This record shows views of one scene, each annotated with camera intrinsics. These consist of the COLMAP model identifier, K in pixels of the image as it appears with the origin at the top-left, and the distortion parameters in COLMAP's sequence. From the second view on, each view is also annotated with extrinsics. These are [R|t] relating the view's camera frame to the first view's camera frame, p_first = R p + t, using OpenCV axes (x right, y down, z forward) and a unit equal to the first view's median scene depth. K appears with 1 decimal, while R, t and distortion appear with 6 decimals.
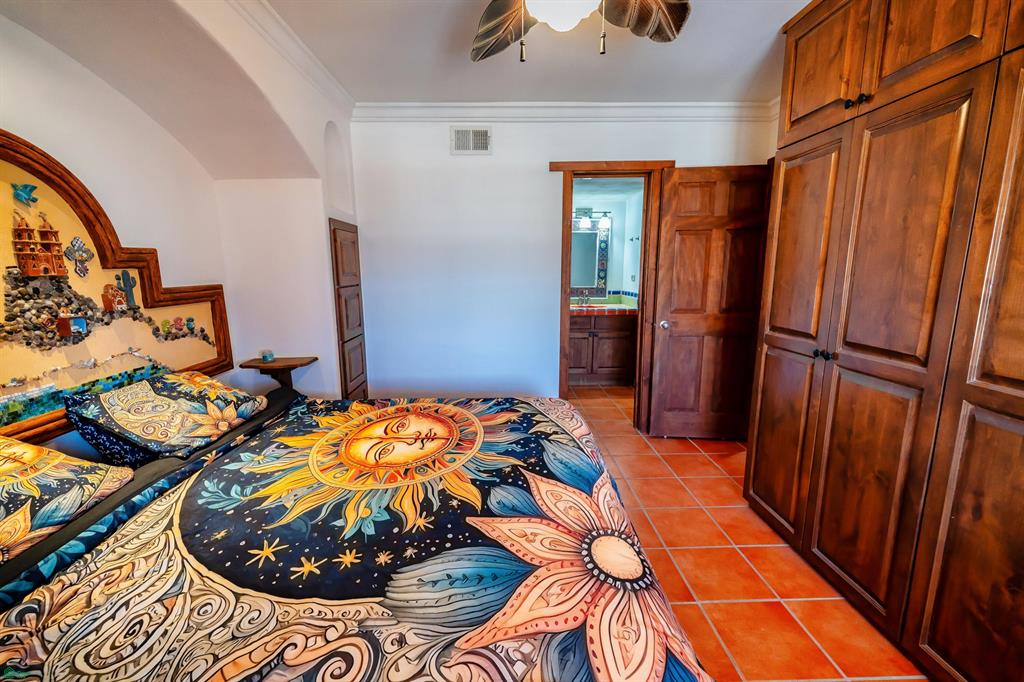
lens RADIAL K [[425.2, 0, 504.7], [0, 425.2, 343.9], [0, 0, 1]] dist [0.006740, -0.003513]
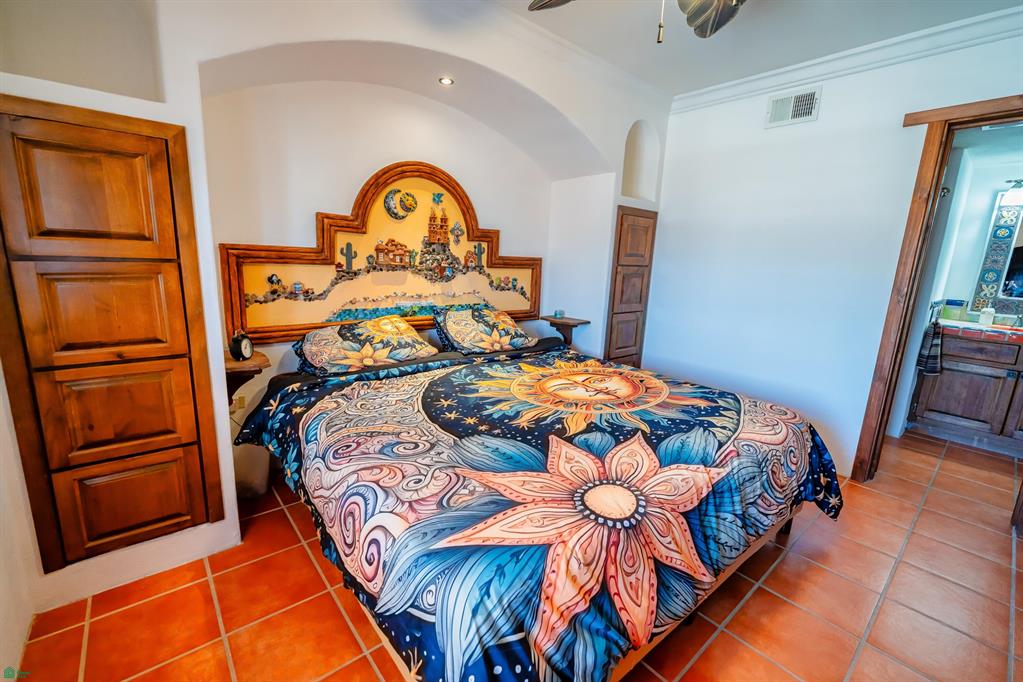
lens RADIAL K [[424.8, 0, 509.5], [0, 424.8, 348.4], [0, 0, 1]] dist [0.006740, -0.003513]
pose [[0.634713, 0.200130, -0.746383, 0.492118], [-0.185626, 0.977087, 0.104136, 0.033729], [0.750121, 0.072452, 0.657319, 0.040028]]
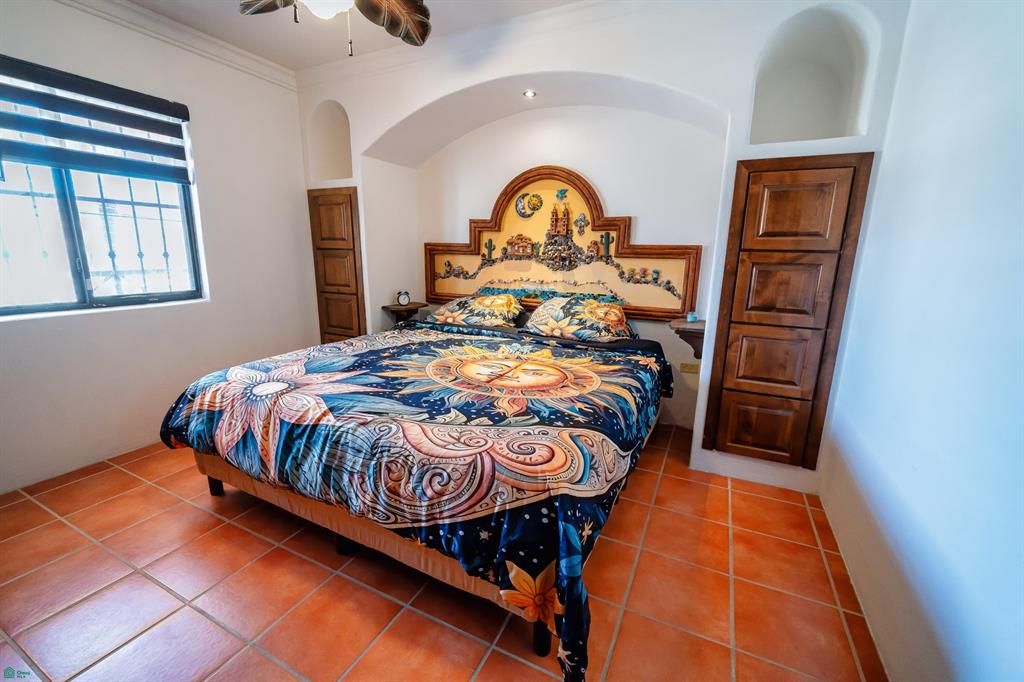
lens RADIAL K [[425.2, 0, 513.8], [0, 425.2, 345.2], [0, 0, 1]] dist [0.006740, -0.003513]
pose [[-0.456070, 0.199347, -0.867330, 0.750642], [-0.168954, 0.937470, 0.304310, -0.203919], [0.873759, 0.285325, -0.393871, 1.464120]]
